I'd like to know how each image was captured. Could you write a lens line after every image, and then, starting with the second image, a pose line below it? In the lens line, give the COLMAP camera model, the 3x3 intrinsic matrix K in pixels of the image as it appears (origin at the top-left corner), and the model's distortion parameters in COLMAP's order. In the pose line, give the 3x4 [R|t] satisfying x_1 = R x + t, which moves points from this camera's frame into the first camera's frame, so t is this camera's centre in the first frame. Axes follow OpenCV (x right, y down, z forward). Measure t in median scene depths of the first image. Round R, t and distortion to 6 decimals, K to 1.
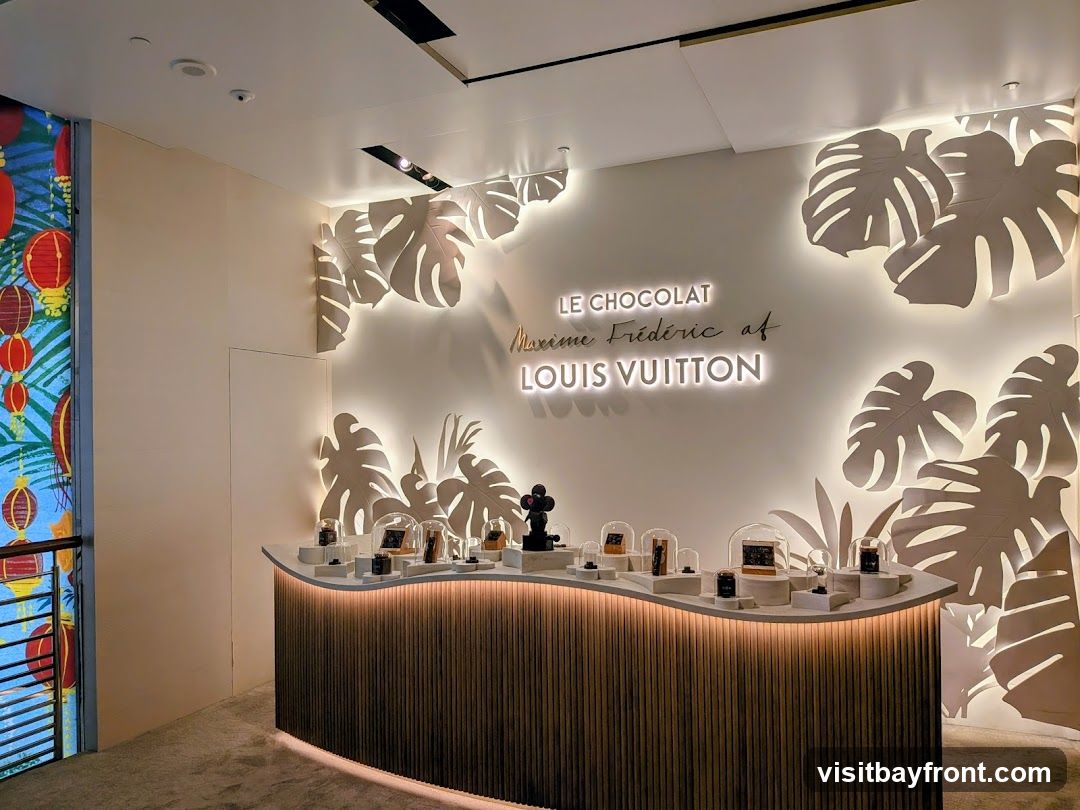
lens RADIAL K [[782.2, 0, 549.9], [0, 782.2, 432.7], [0, 0, 1]] dist [0.012179, -0.022747]
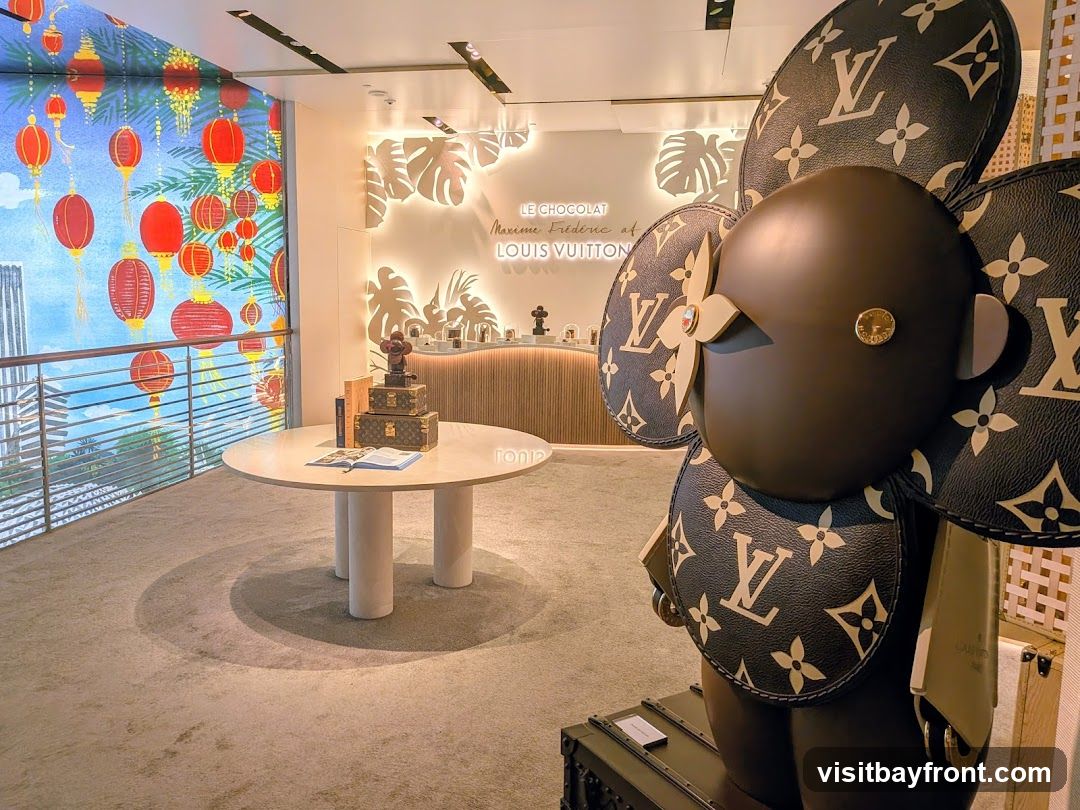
lens RADIAL K [[835.9, 0, 540.7], [0, 835.9, 409.6], [0, 0, 1]] dist [0.050491, -0.066694]
pose [[0.975440, -0.004239, 0.220224, -0.422648], [-0.026750, 0.990135, 0.137543, 0.026845], [-0.218634, -0.140055, 0.965704, -1.046162]]
